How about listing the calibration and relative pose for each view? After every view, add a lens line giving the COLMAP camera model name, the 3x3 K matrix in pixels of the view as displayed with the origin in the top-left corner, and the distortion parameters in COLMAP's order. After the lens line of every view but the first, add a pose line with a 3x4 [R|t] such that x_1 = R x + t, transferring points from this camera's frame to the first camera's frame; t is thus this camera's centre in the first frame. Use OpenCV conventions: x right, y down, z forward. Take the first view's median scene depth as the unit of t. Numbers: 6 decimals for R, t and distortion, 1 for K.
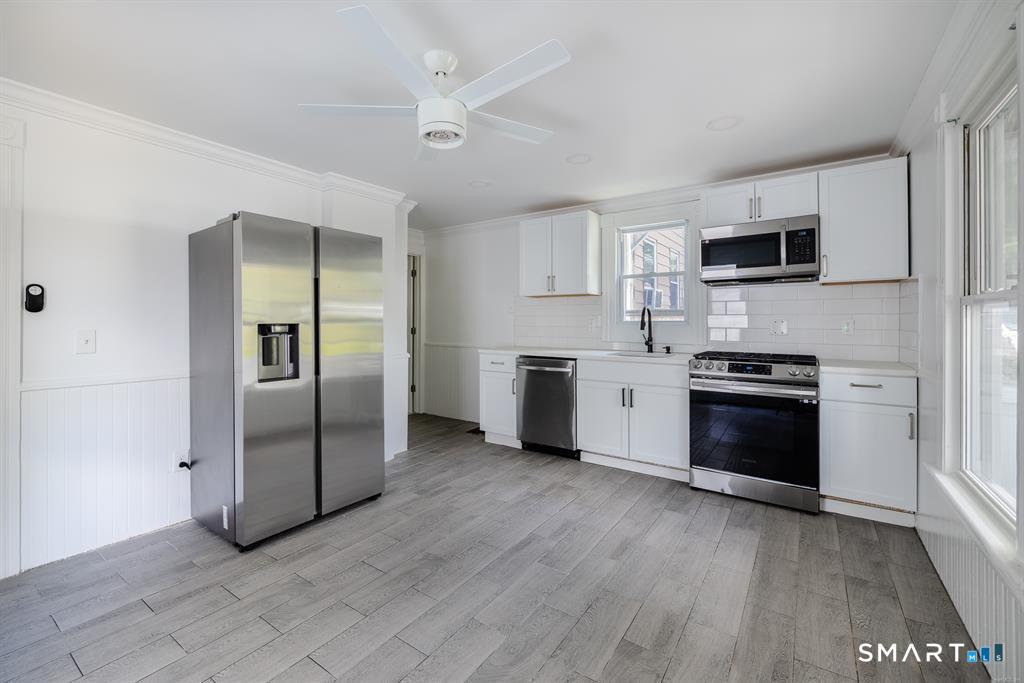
lens RADIAL K [[423.8, 0, 513.3], [0, 423.8, 320.4], [0, 0, 1]] dist [-0.000217, 0.000015]
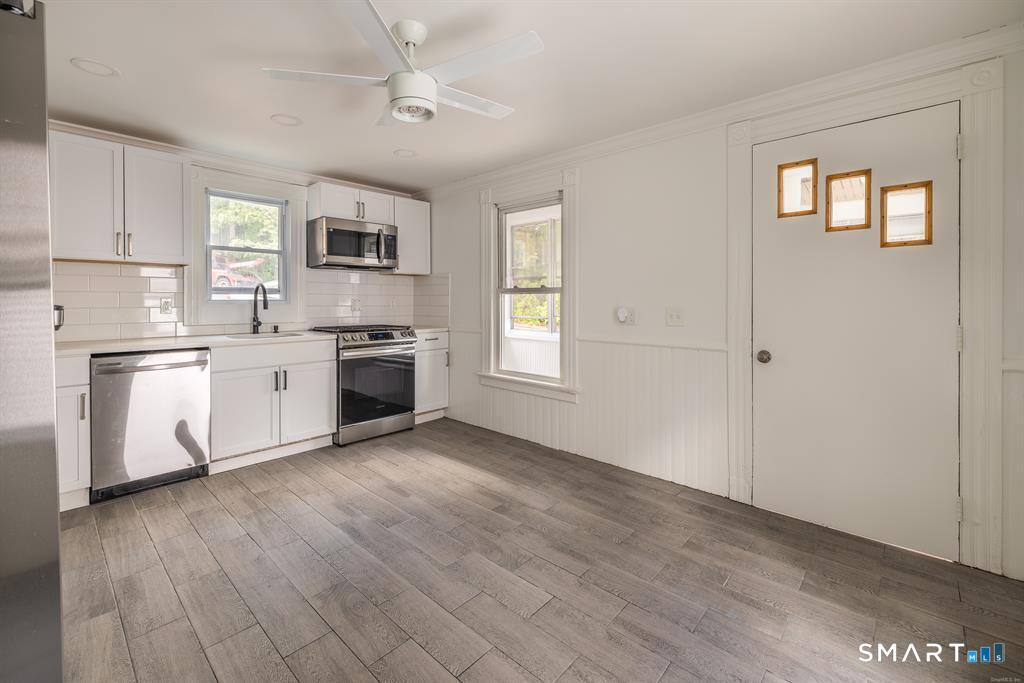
lens RADIAL K [[440.1, 0, 512.9], [0, 440.1, 302.6], [0, 0, 1]] dist [-0.000953, -0.000161]
pose [[0.138678, -0.002866, 0.990333, -0.735626], [0.001258, 0.999996, 0.002718, 0.007138], [-0.990337, 0.000869, 0.138681, 0.408013]]
